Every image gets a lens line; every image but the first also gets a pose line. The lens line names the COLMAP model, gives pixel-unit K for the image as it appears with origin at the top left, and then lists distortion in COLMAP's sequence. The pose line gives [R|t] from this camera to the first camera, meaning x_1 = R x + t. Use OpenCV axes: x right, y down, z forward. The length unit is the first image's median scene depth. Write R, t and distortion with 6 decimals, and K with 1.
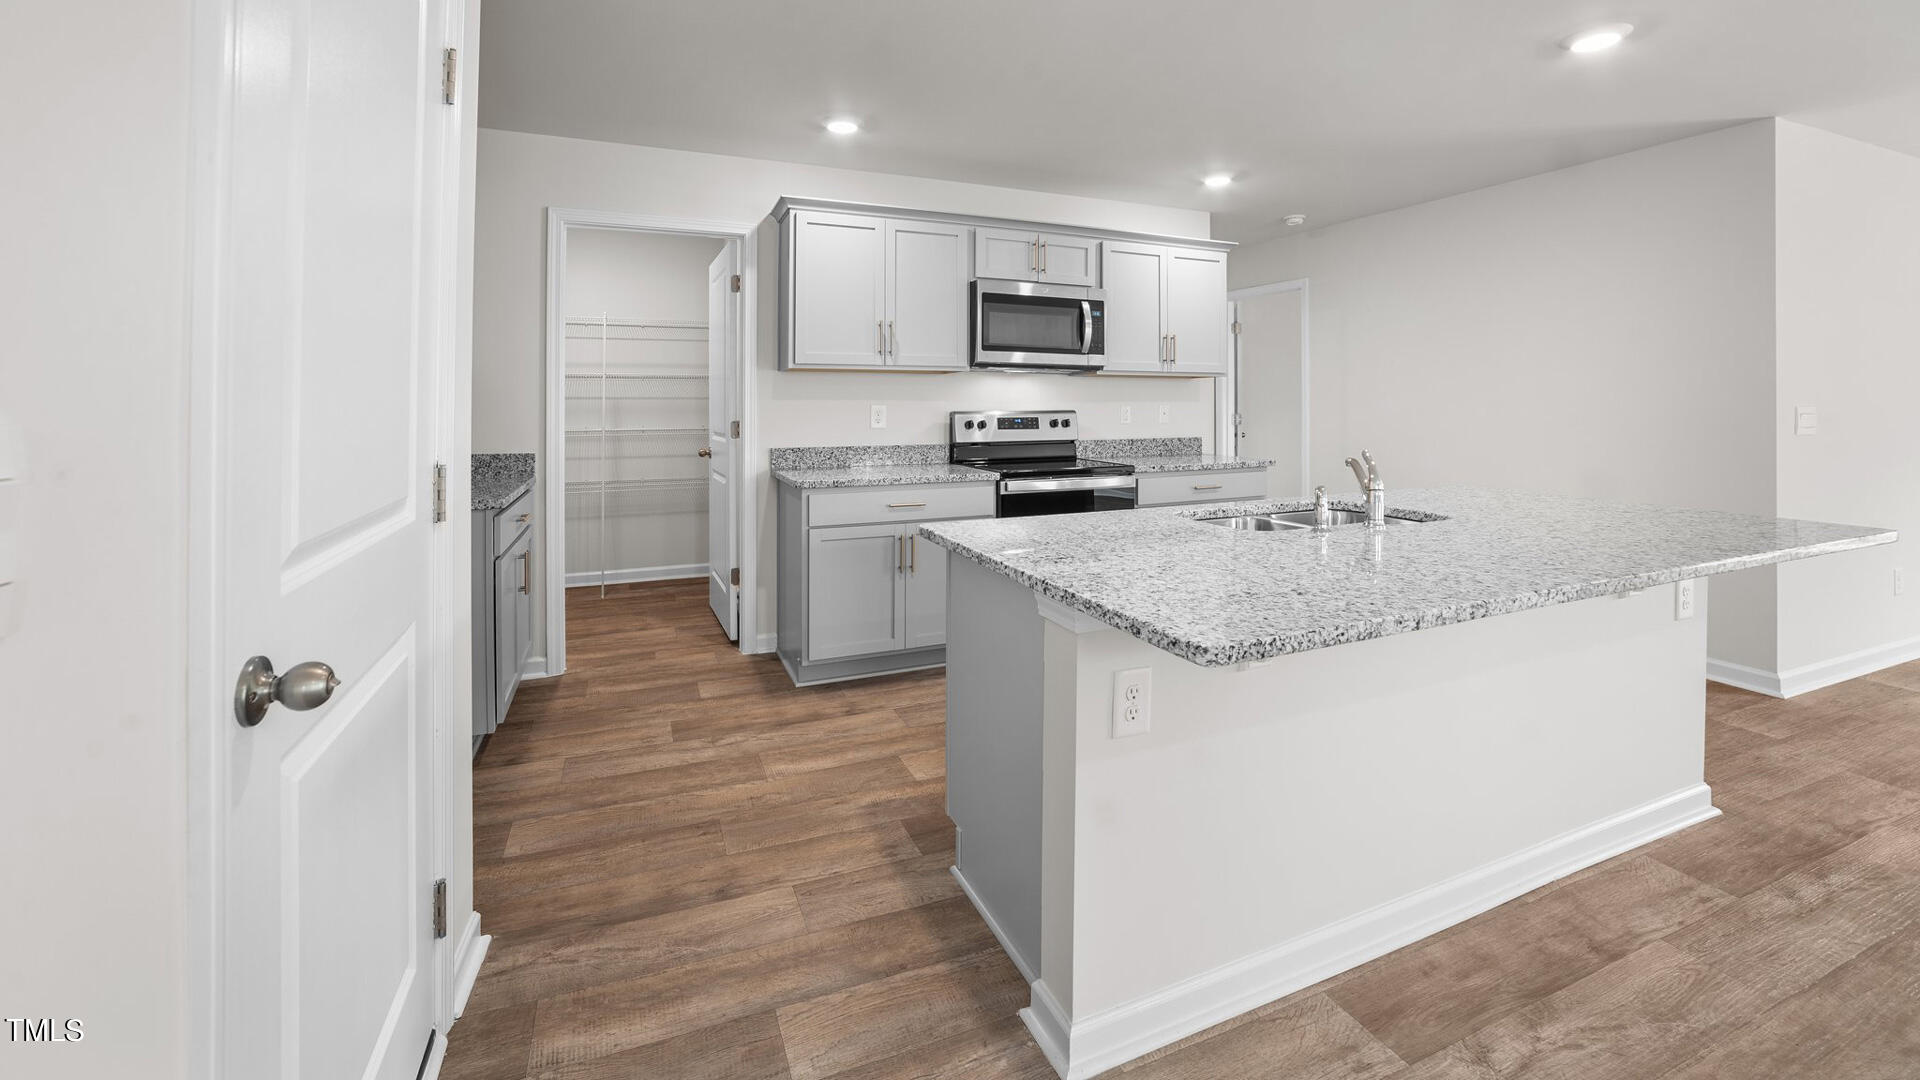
lens RADIAL K [[766.6, 0, 949.4], [0, 766.6, 411.4], [0, 0, 1]] dist [-0.032324, 0.006730]
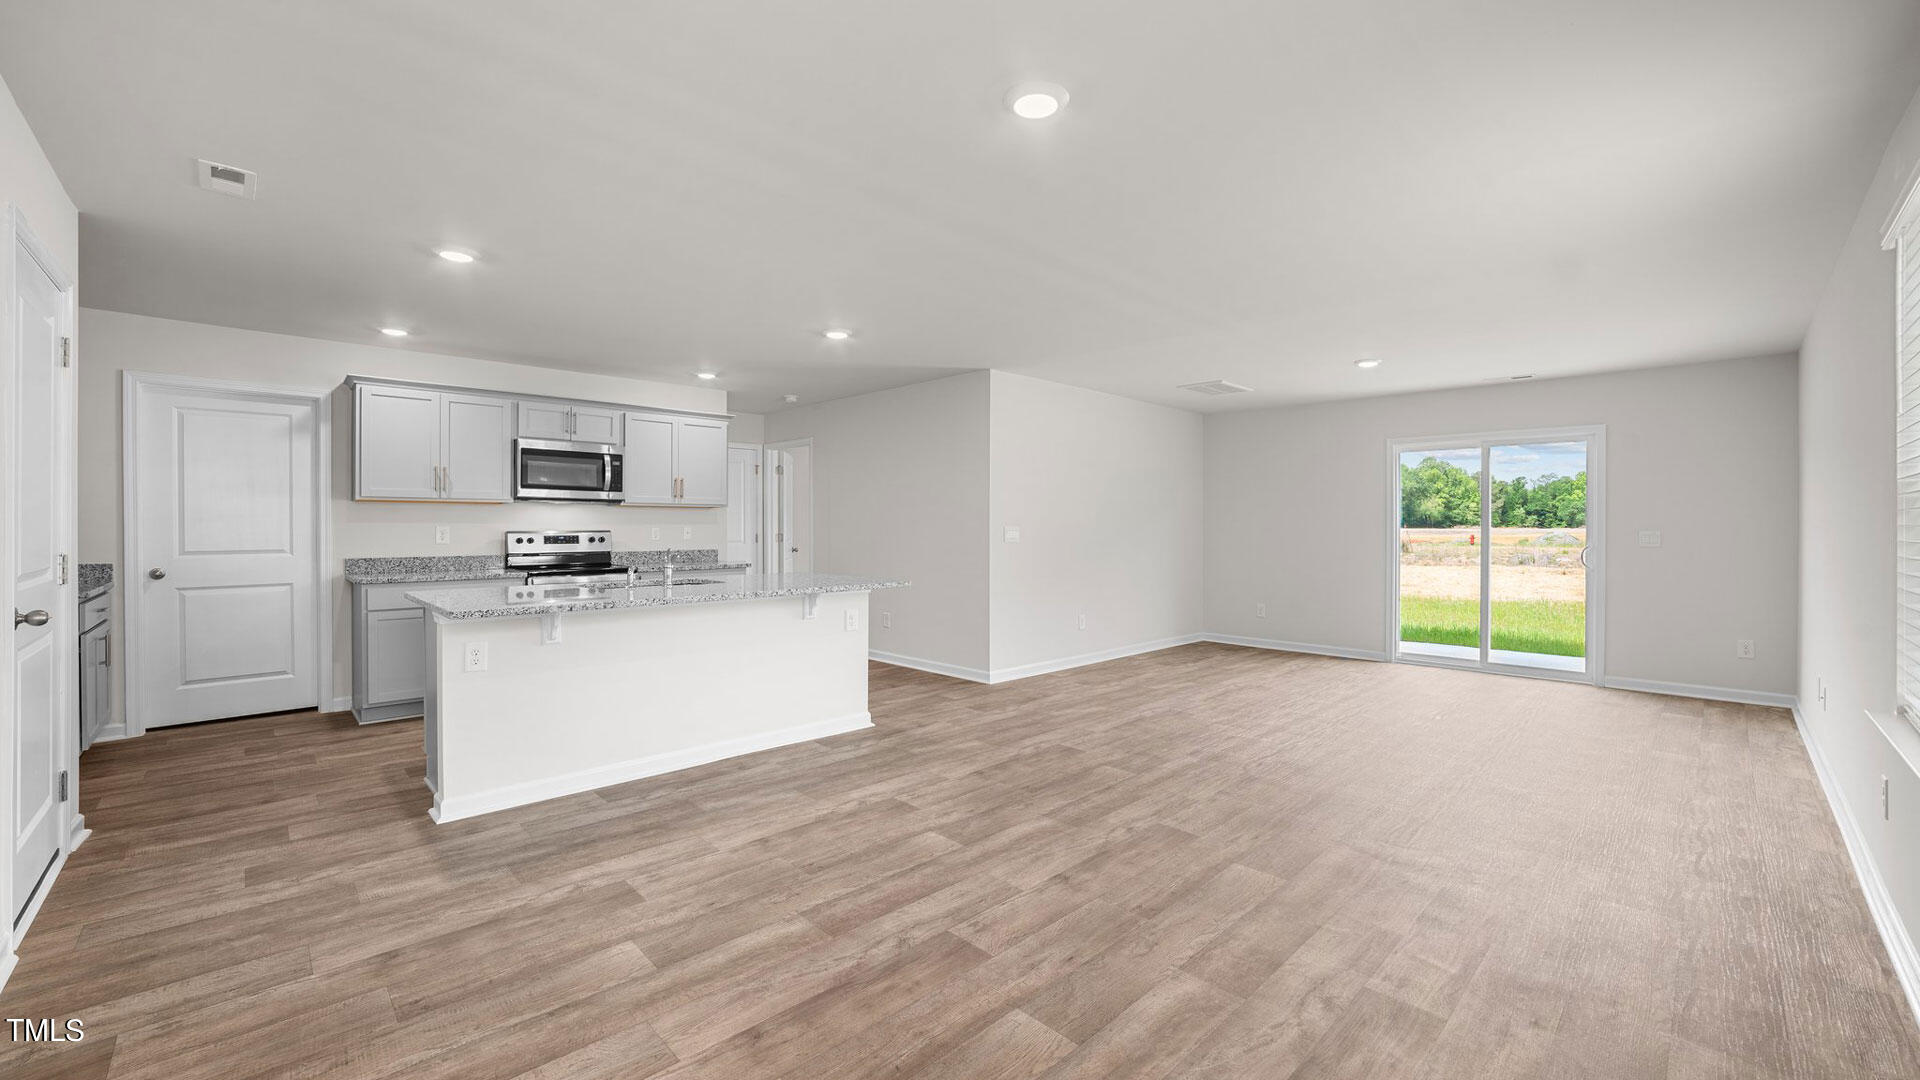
lens RADIAL K [[766.6, 0, 963.6], [0, 766.6, 530.8], [0, 0, 1]] dist [-0.032324, 0.006730]
pose [[0.927865, -0.000258, 0.372917, 0.264405], [0.001177, 0.999997, -0.002238, 0.003803], [-0.372915, 0.002515, 0.927862, -0.580887]]
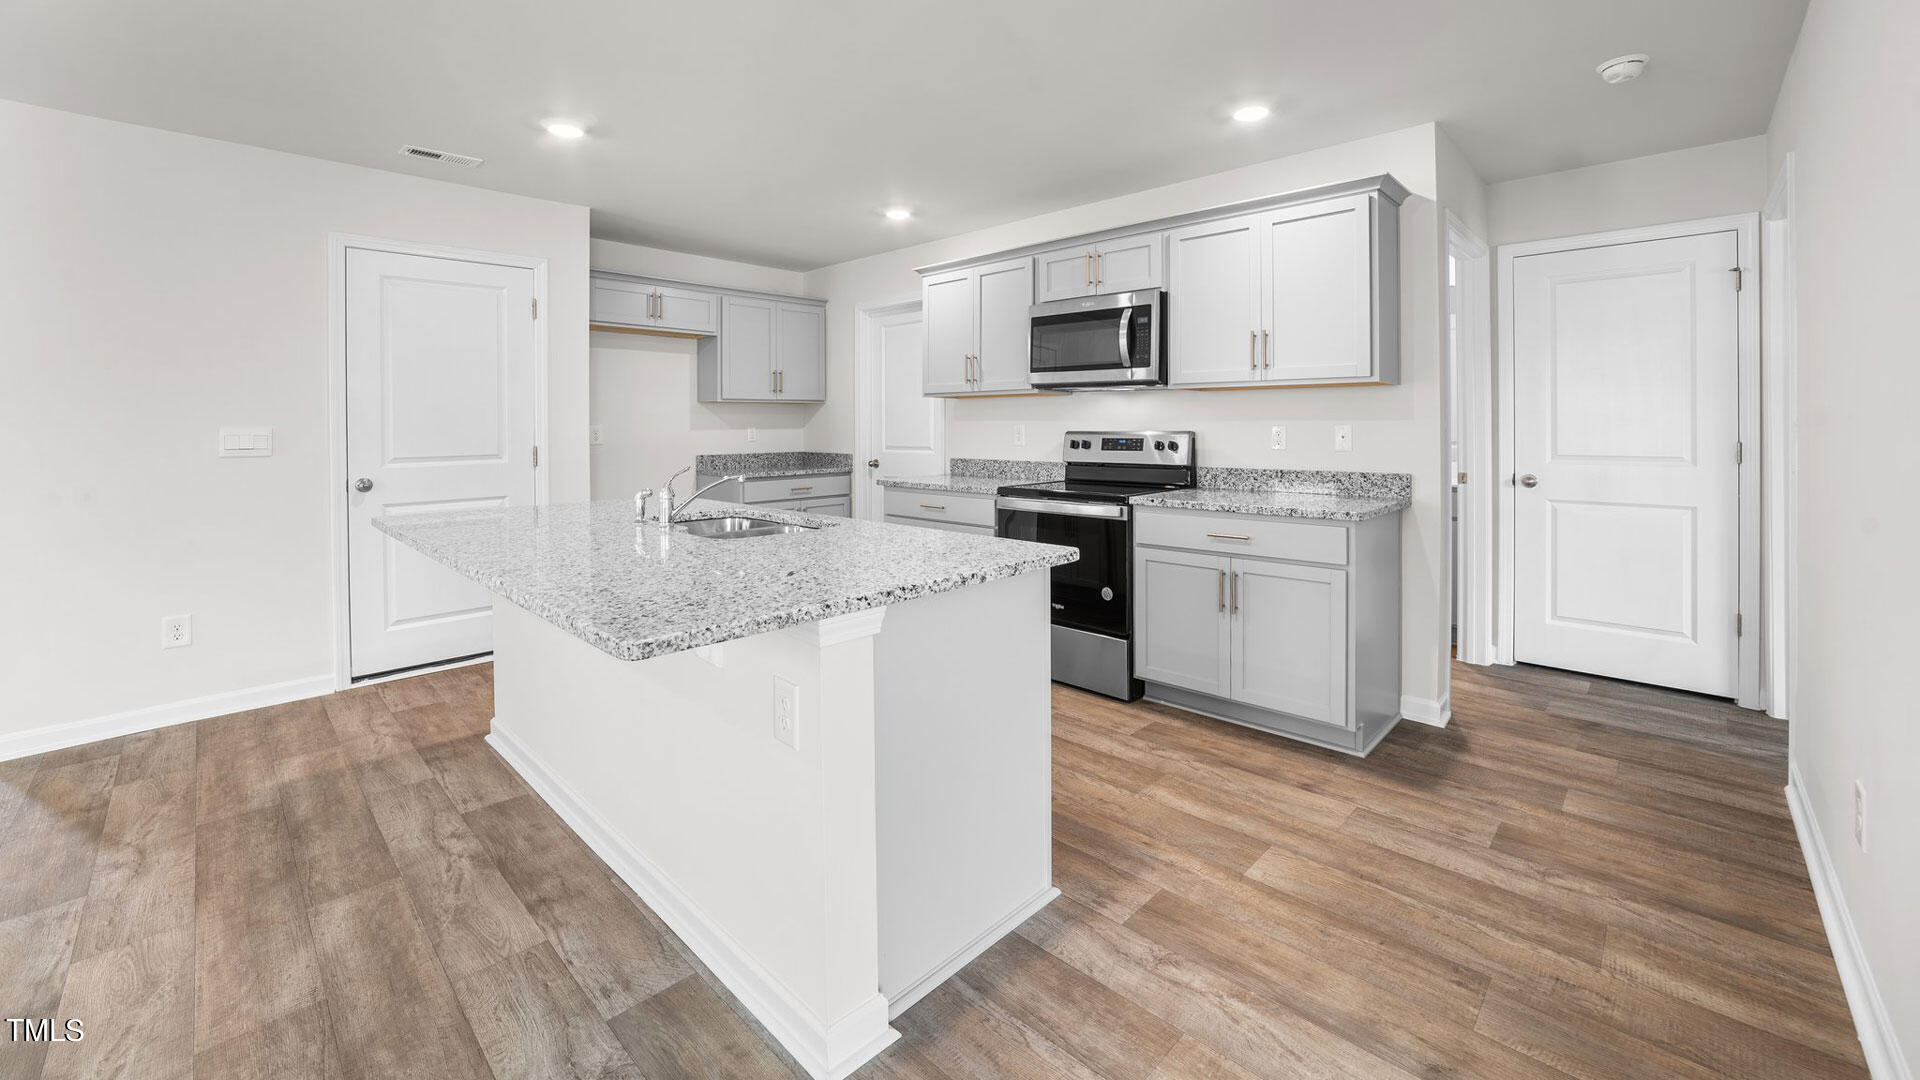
lens RADIAL K [[766.6, 0, 961.8], [0, 766.6, 420.8], [0, 0, 1]] dist [-0.032324, 0.006730]
pose [[0.398698, -0.003776, -0.917075, 0.910202], [-0.006442, 0.999955, -0.006917, -0.005754], [0.917060, 0.008666, 0.398656, 0.466609]]
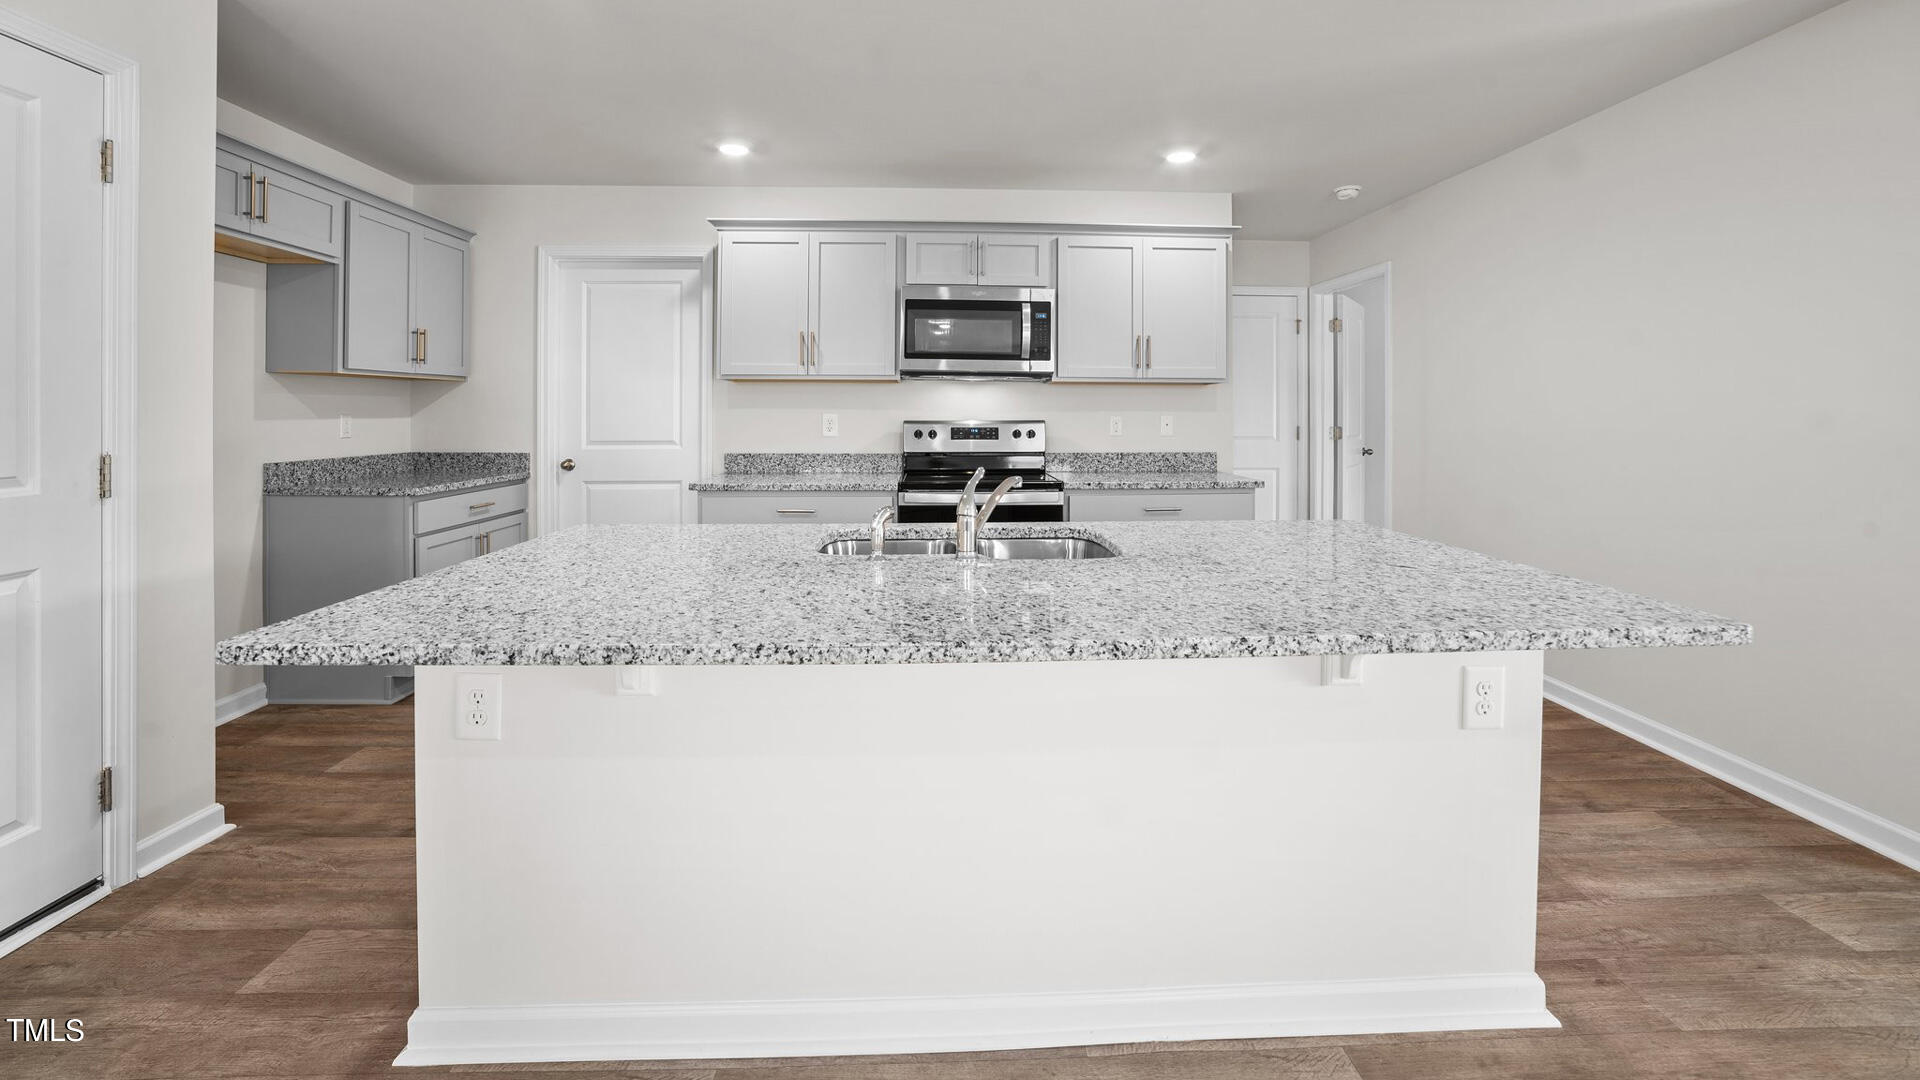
lens RADIAL K [[766.6, 0, 956.4], [0, 766.6, 413.4], [0, 0, 1]] dist [-0.032324, 0.006730]
pose [[0.938382, 0.004445, -0.345571, 0.417218], [-0.007356, 0.999948, -0.007111, -0.002519], [0.345521, 0.009215, 0.938366, 0.096998]]
